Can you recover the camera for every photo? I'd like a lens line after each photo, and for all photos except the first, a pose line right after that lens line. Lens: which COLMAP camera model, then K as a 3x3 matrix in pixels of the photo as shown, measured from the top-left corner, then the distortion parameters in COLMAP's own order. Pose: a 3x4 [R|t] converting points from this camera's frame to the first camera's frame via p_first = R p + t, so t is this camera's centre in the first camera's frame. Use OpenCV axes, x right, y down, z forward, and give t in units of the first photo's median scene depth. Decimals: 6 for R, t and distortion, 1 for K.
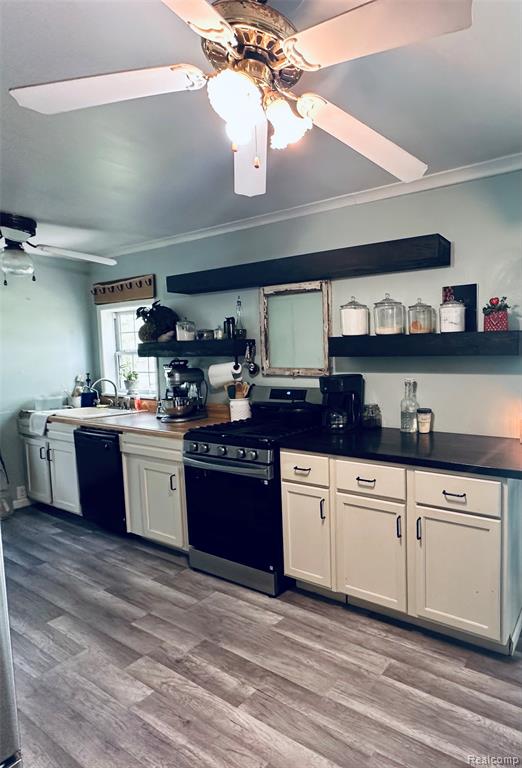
lens RADIAL K [[406.6, 0, 400.9], [0, 406.6, 383.3], [0, 0, 1]] dist [-0.002933, 0.000853]
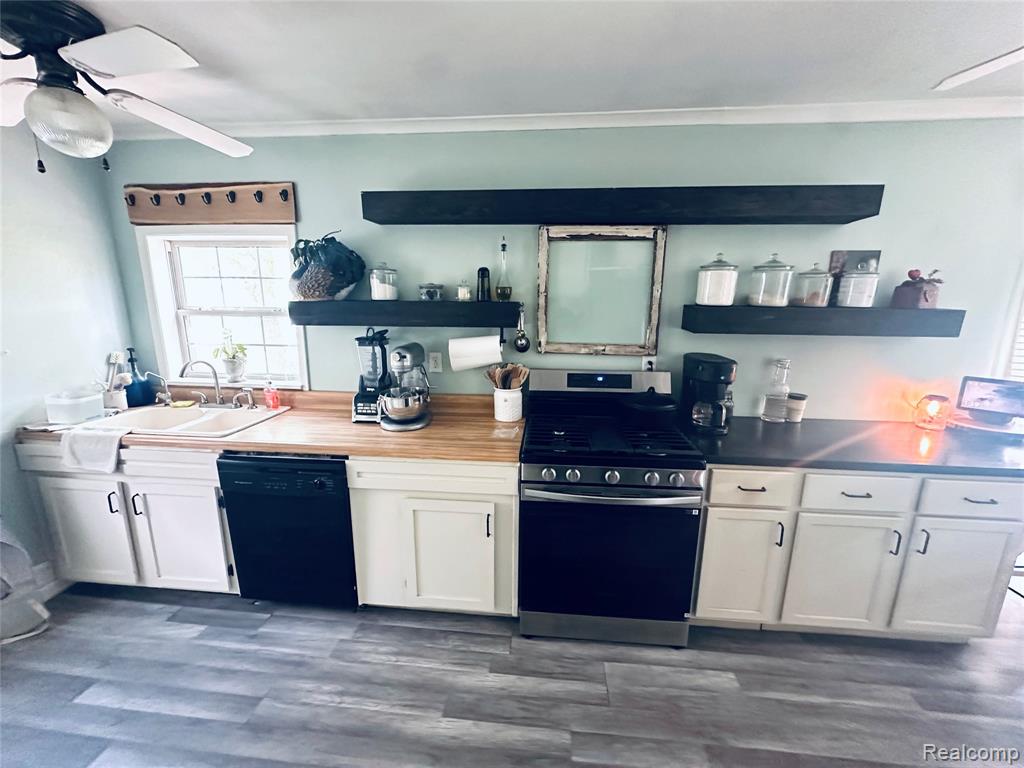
lens RADIAL K [[407.1, 0, 511.4], [0, 407.1, 383.2], [0, 0, 1]] dist [-0.005427, 0.002073]
pose [[0.923299, -0.059411, 0.379459, -0.686976], [0.007638, 0.990609, 0.136513, -0.068989], [-0.384006, -0.123145, 0.915082, 0.367100]]
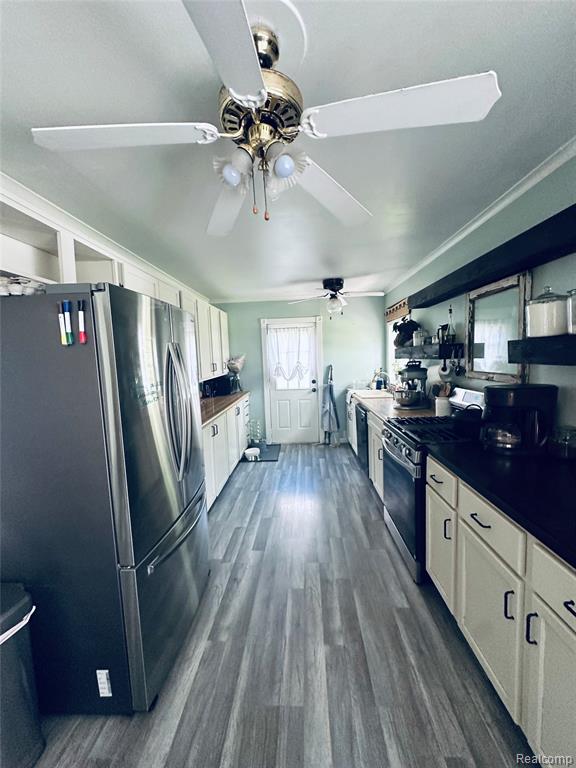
lens RADIAL K [[305.3, 0, 287.9], [0, 305.3, 384.1], [0, 0, 1]] dist [-0.005427, 0.002073]
pose [[0.420156, 0.076867, -0.904190, 0.188368], [-0.033826, 0.997040, 0.069043, -0.043818], [0.906821, 0.001577, 0.421513, 0.262879]]
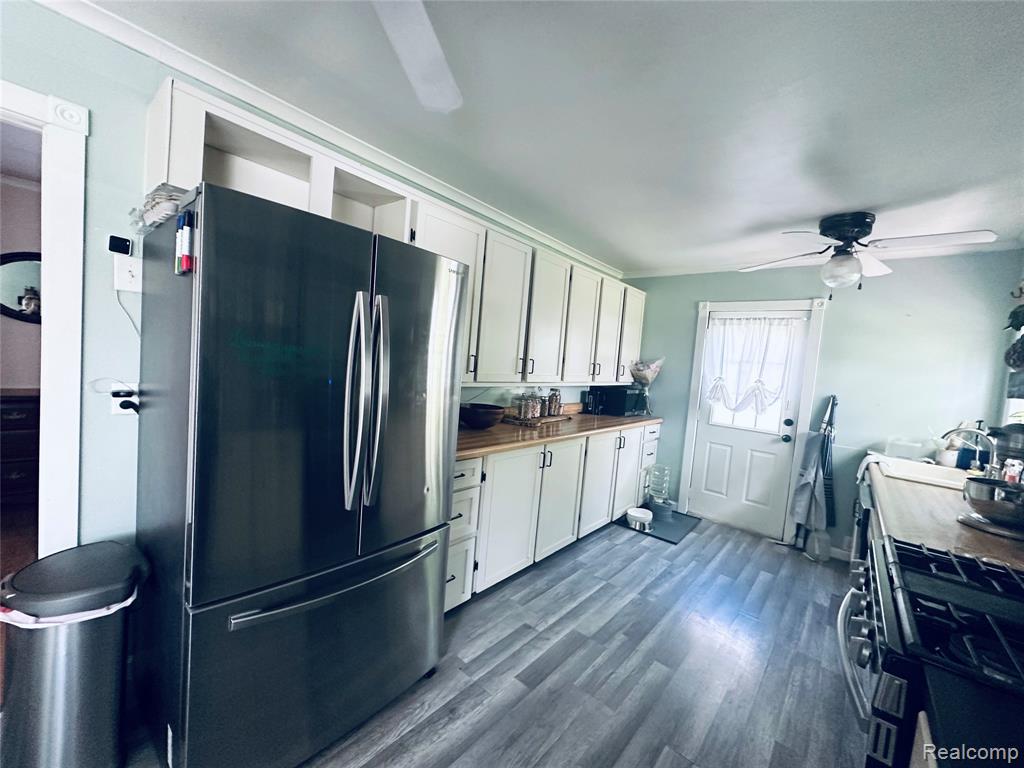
lens RADIAL K [[407.1, 0, 511.9], [0, 407.1, 384.4], [0, 0, 1]] dist [-0.005427, 0.002073]
pose [[-0.218933, 0.052085, -0.974349, 0.036563], [-0.149520, 0.984990, 0.086250, -0.035564], [0.964216, 0.164568, -0.207859, 0.556087]]
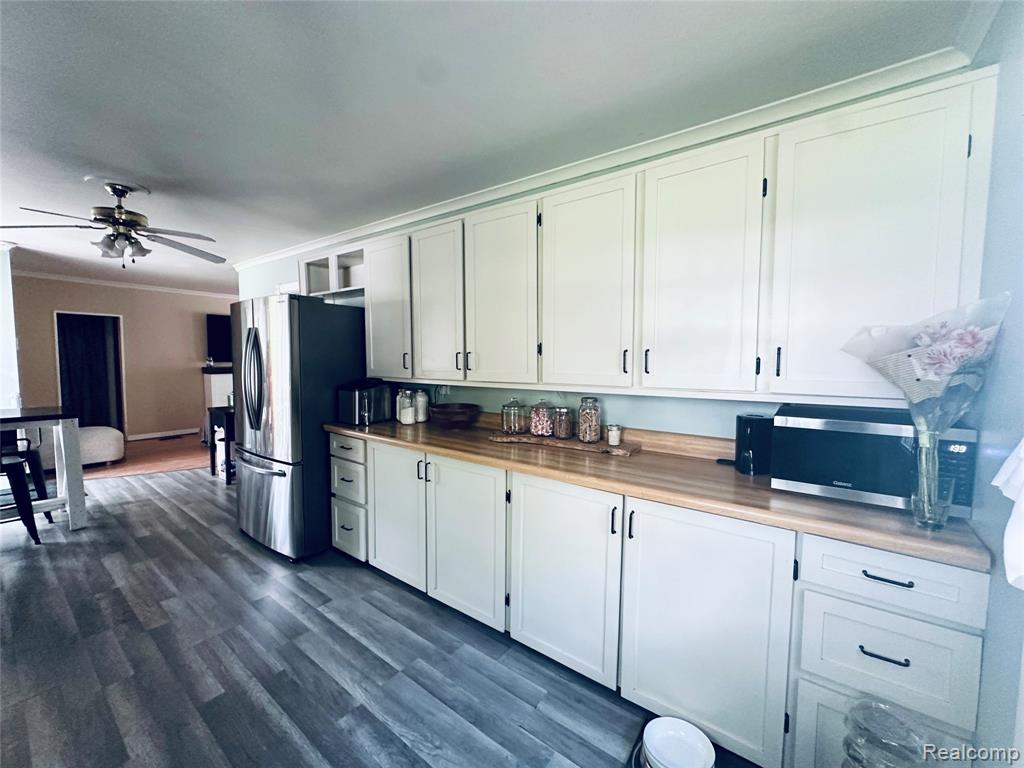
lens RADIAL K [[407.1, 0, 511.0], [0, 407.1, 384.1], [0, 0, 1]] dist [-0.005427, 0.002073]
pose [[-0.988467, -0.008292, 0.151210, -1.088620], [0.012626, 0.990510, 0.136856, -0.062859], [-0.150910, 0.137187, -0.978982, 1.139411]]
